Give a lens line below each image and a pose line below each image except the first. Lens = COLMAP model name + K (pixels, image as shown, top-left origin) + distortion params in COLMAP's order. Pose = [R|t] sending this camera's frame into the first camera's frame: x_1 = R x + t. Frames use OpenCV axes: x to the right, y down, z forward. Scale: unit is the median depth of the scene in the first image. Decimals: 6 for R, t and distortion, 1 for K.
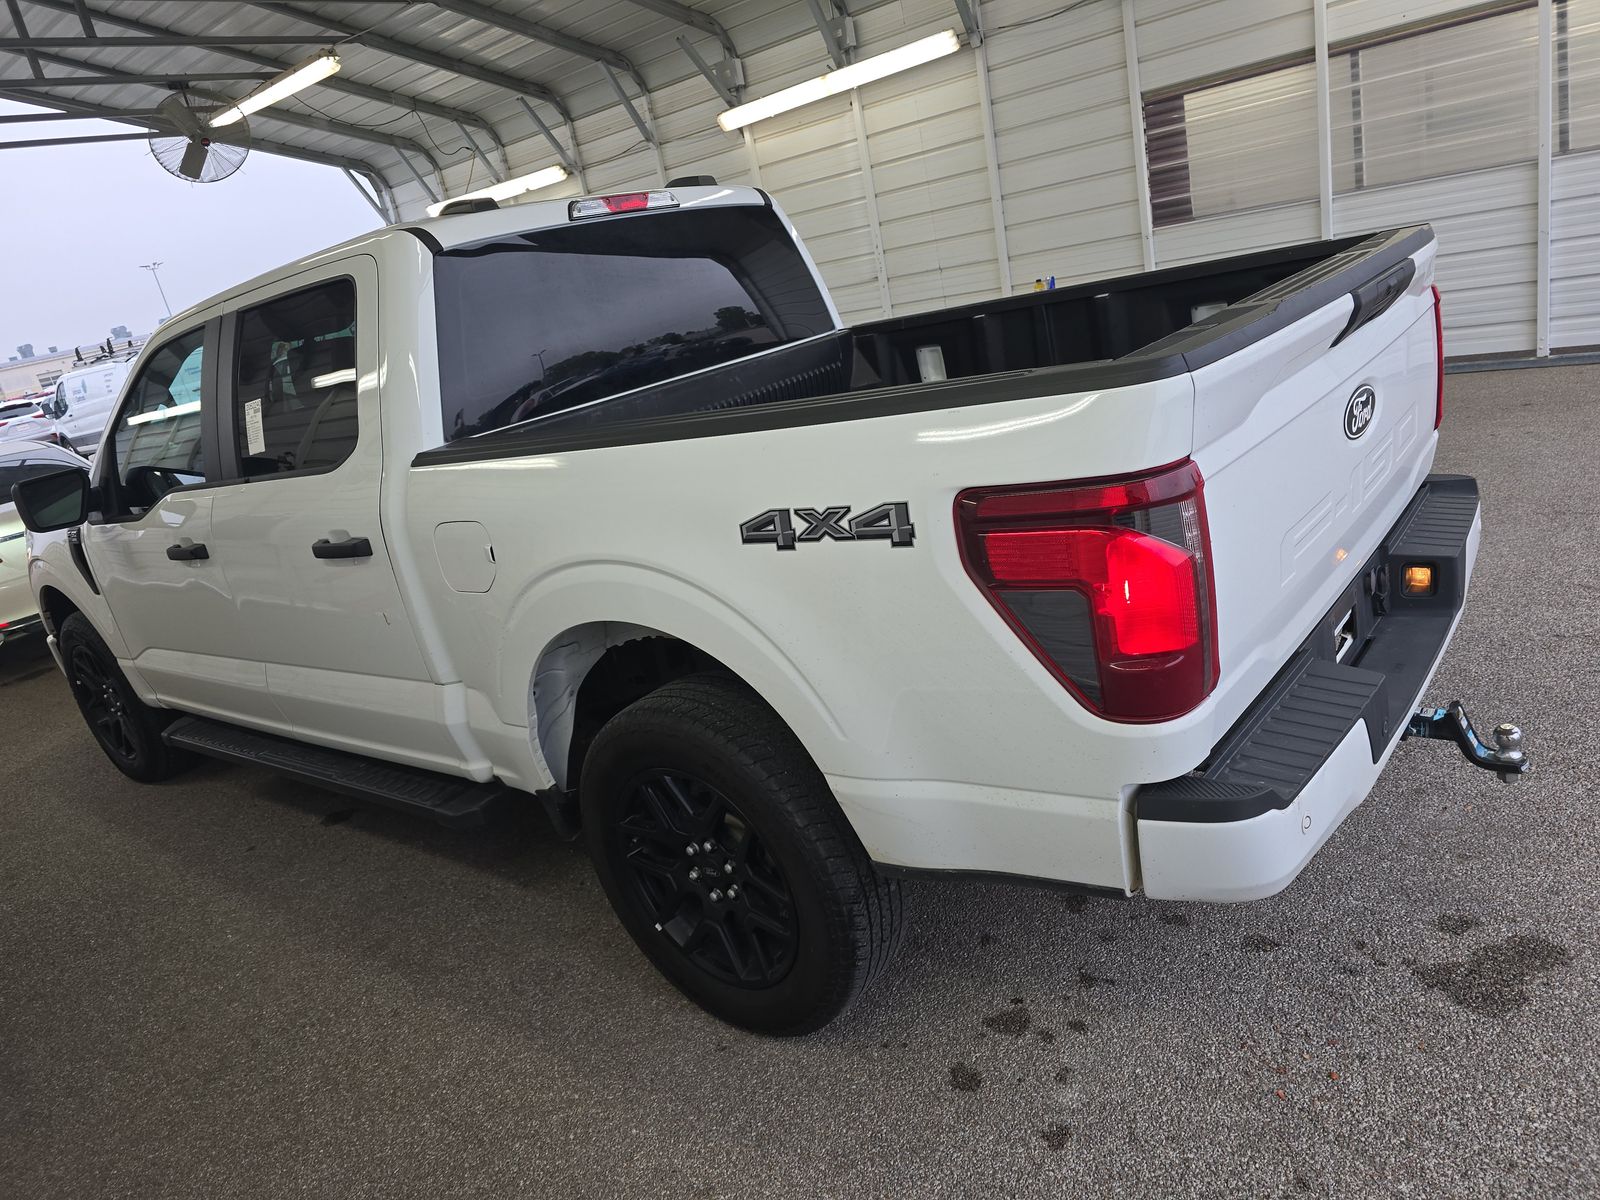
lens RADIAL K [[1085.0, 0, 810.6], [0, 1085.0, 608.4], [0, 0, 1]] dist [0.003984, 0.002711]
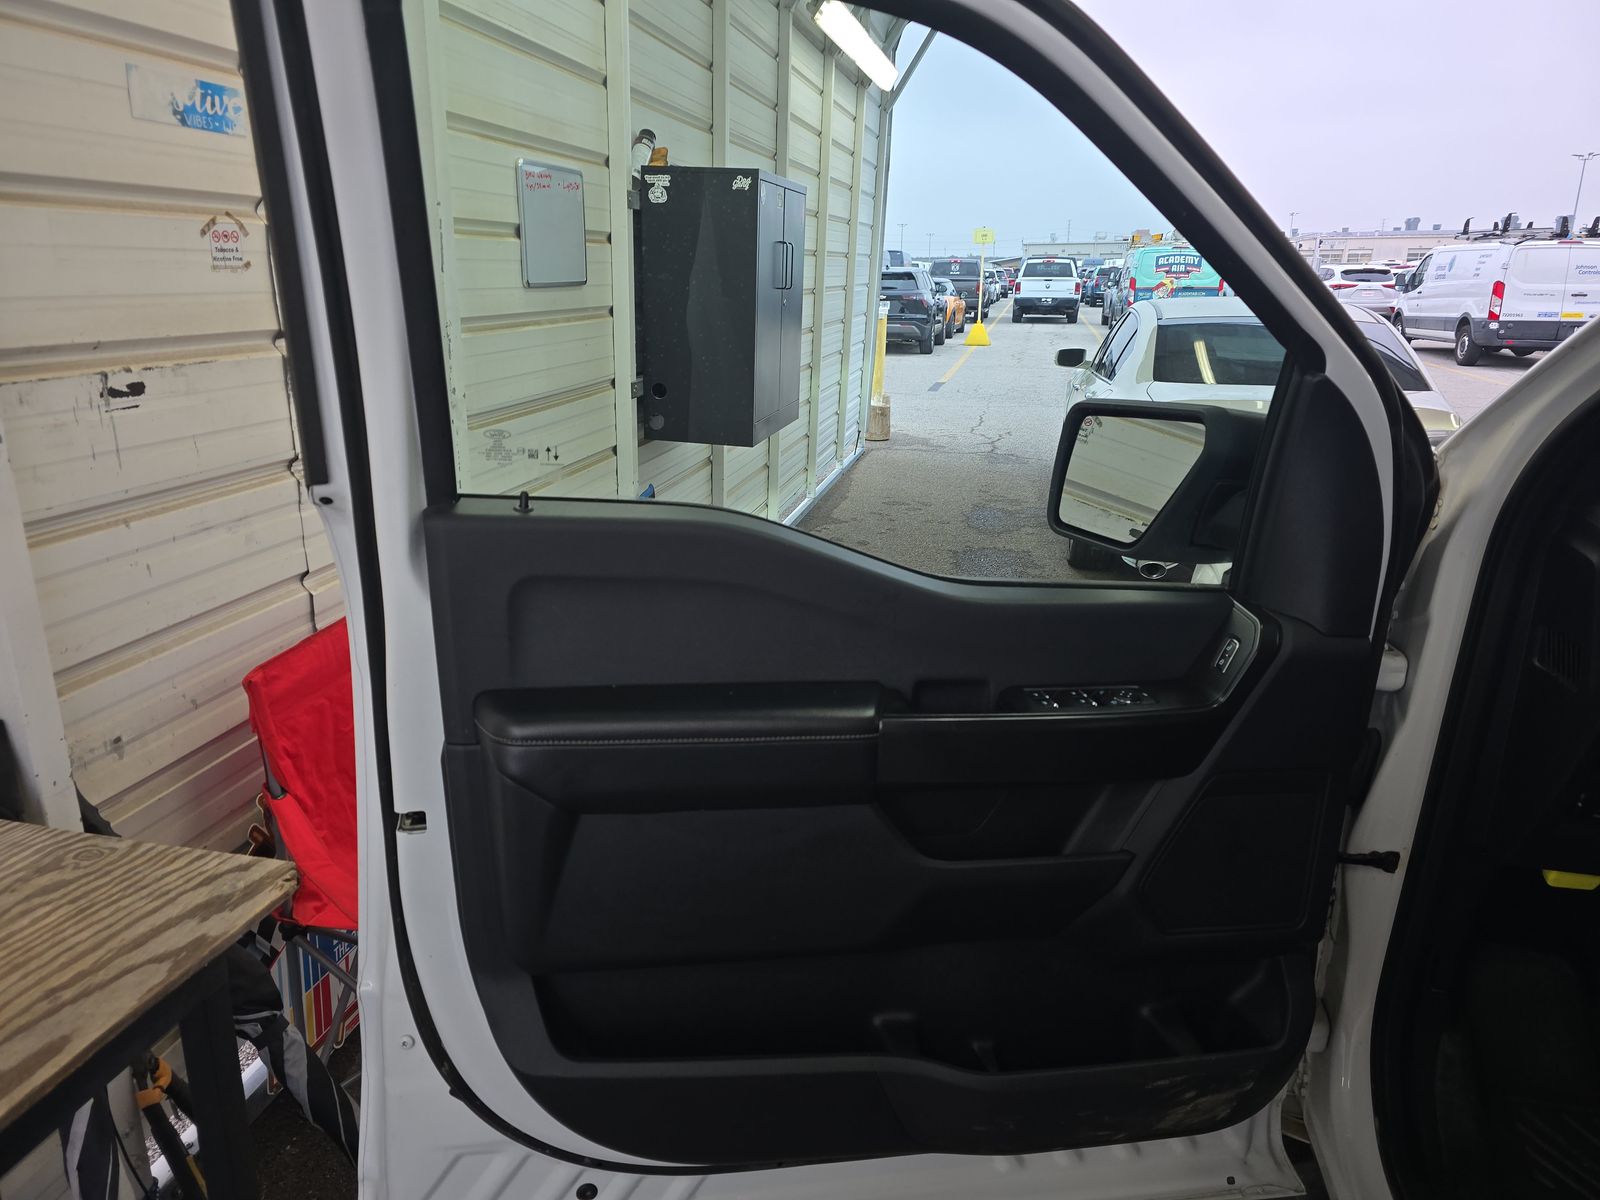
lens RADIAL K [[1060.6, 0, 800.0], [0, 1060.6, 600.0], [0, 0, 1]] dist [0.008482, -0.001071]
pose [[0.430847, 0.452012, -0.781061, -0.201808], [-0.379292, 0.876056, 0.297763, -0.045275], [0.818845, 0.167960, 0.548891, 0.286314]]
